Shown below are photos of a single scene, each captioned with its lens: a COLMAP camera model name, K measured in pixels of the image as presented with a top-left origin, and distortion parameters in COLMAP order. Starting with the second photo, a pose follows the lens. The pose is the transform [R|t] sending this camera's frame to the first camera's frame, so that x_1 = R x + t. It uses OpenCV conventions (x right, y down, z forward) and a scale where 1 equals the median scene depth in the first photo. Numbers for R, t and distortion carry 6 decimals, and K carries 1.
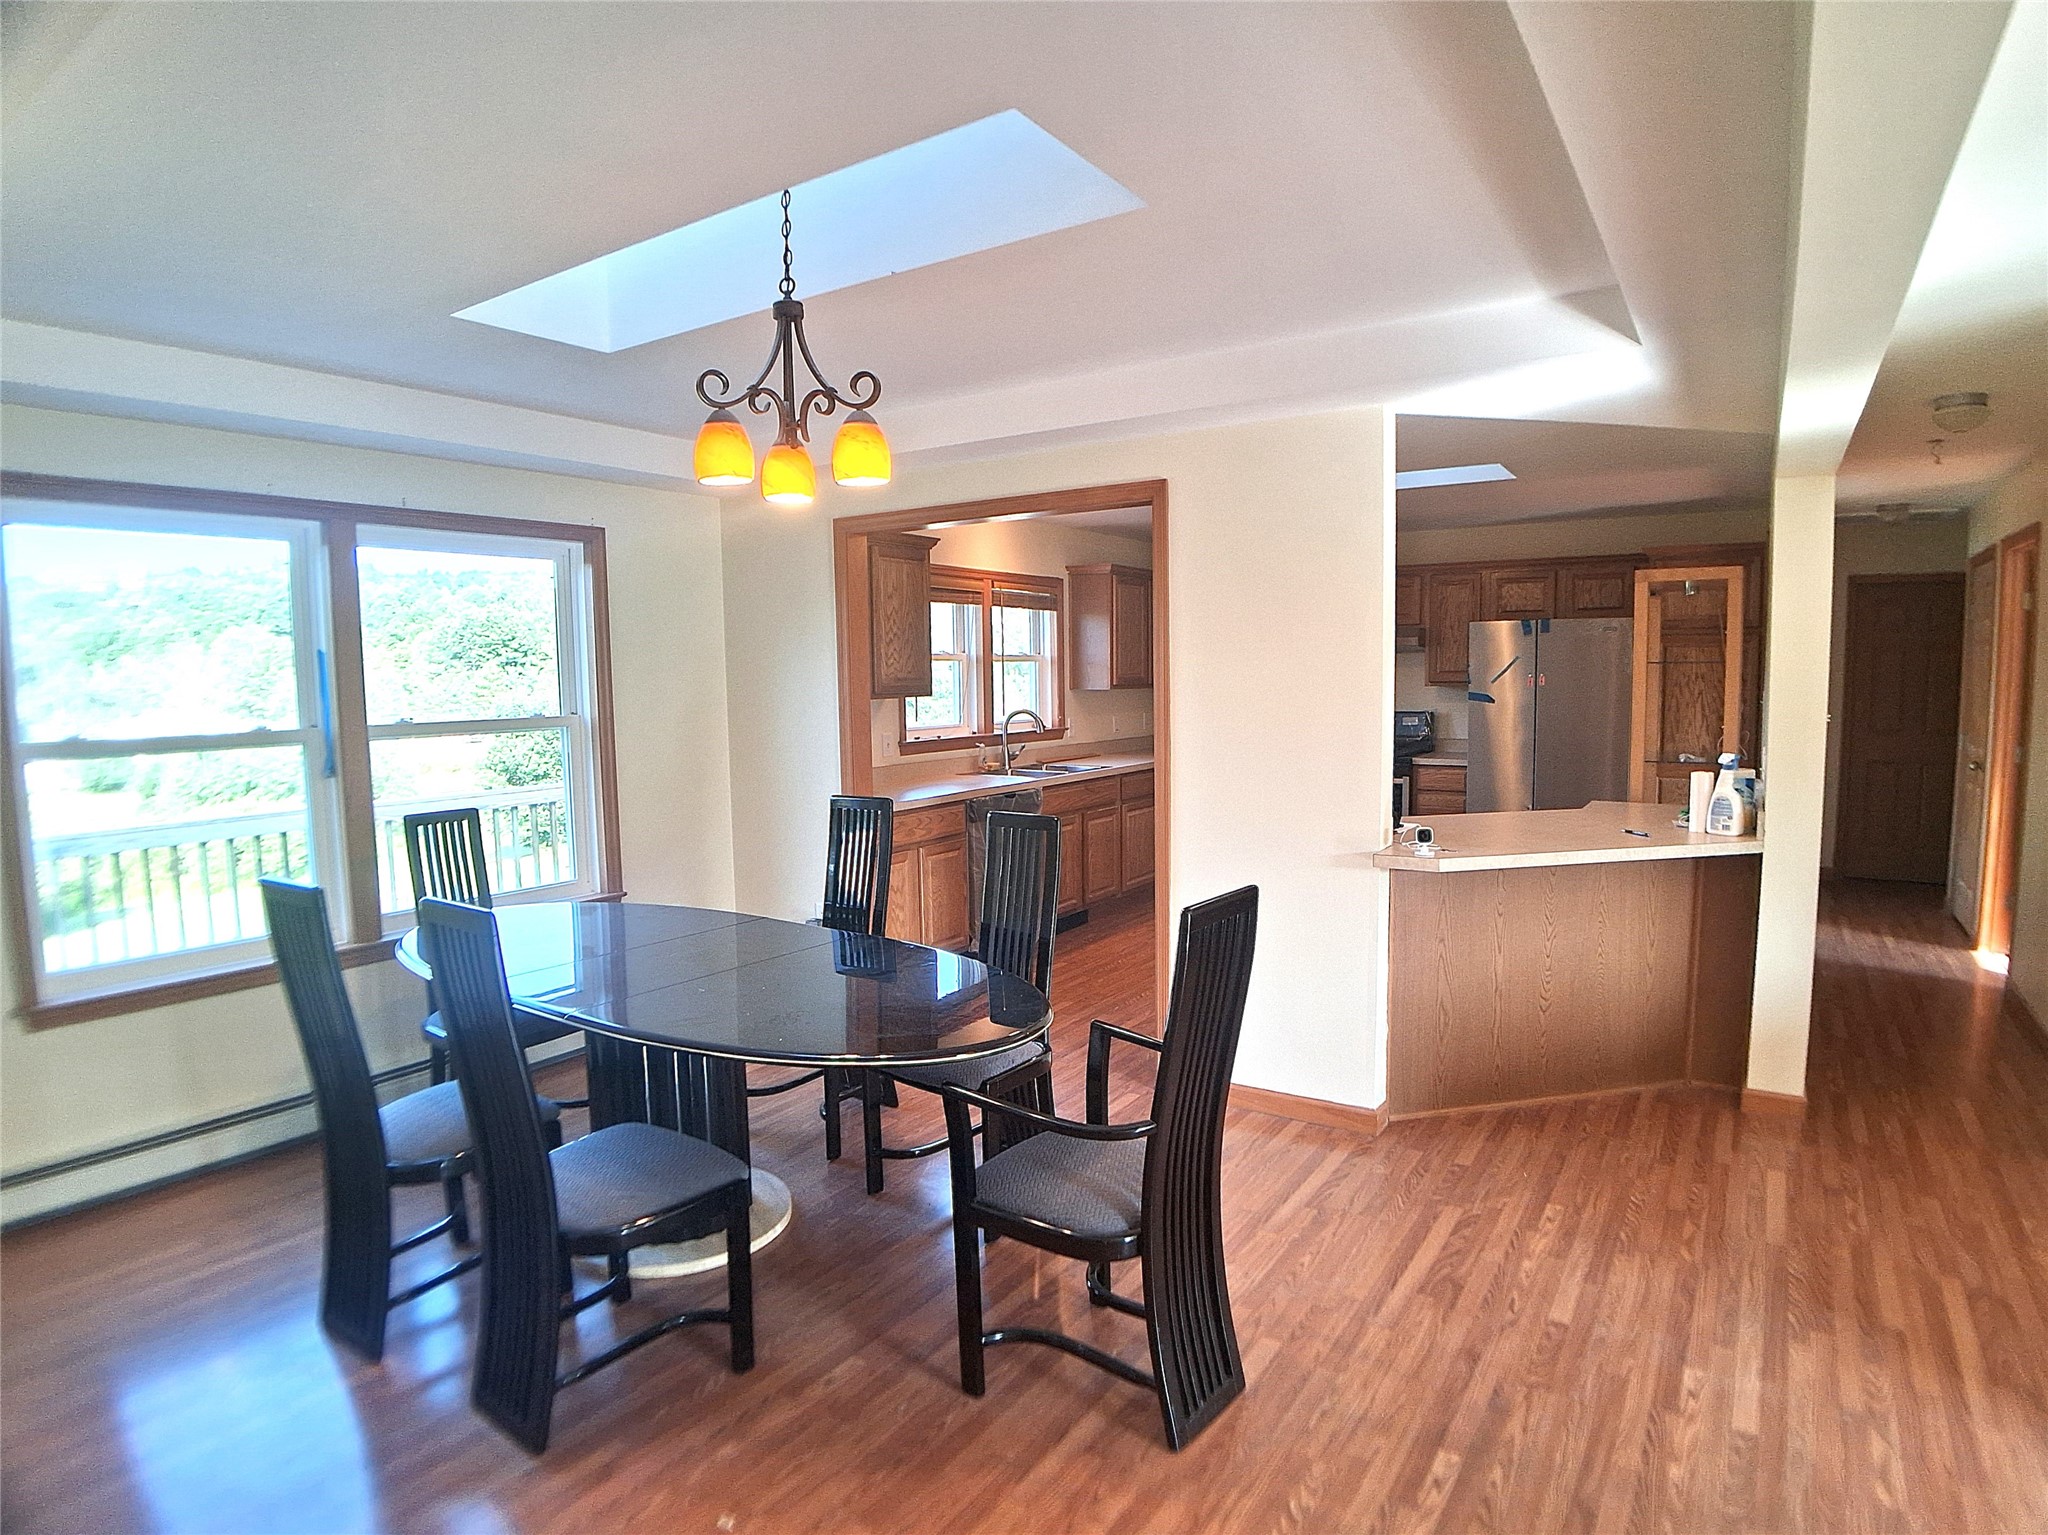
lens RADIAL K [[1108.7, 0, 1024.0], [0, 1108.7, 767.5], [0, 0, 1]] dist [0.000689, 0.000108]
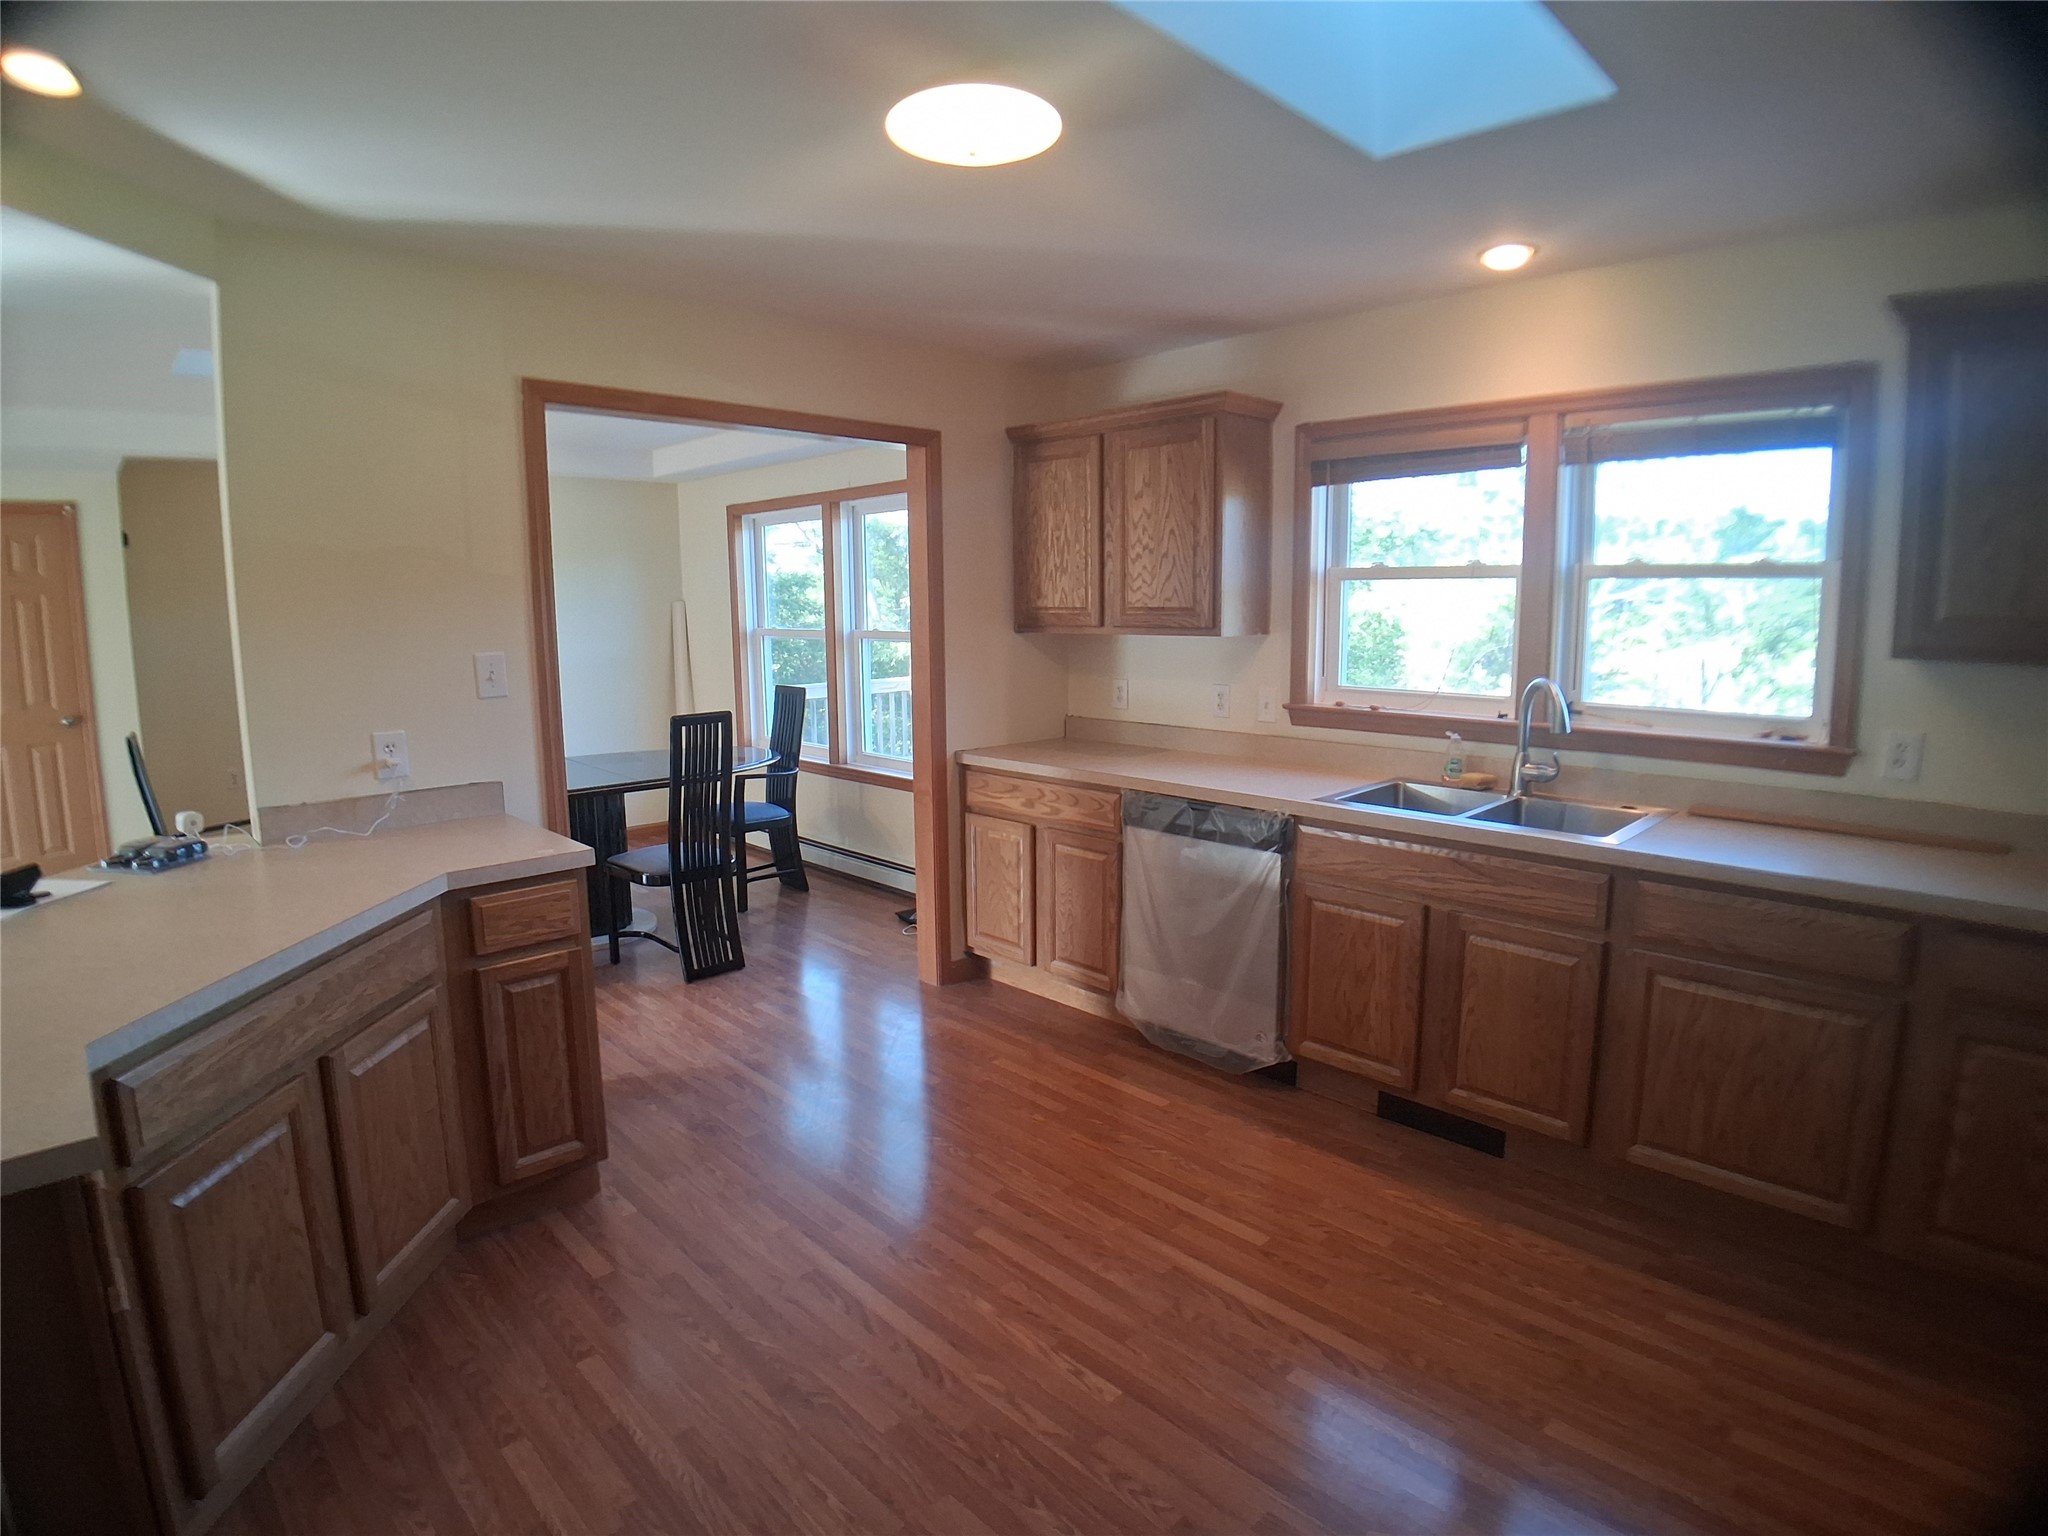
lens RADIAL K [[1108.7, 0, 1024.0], [0, 1108.7, 768.0], [0, 0, 1]] dist [0.000689, 0.000108]
pose [[-0.212010, 0.153074, -0.965205, 0.531813], [-0.088671, 0.980570, 0.174988, -0.081320], [0.973236, 0.122685, -0.194318, 0.900590]]
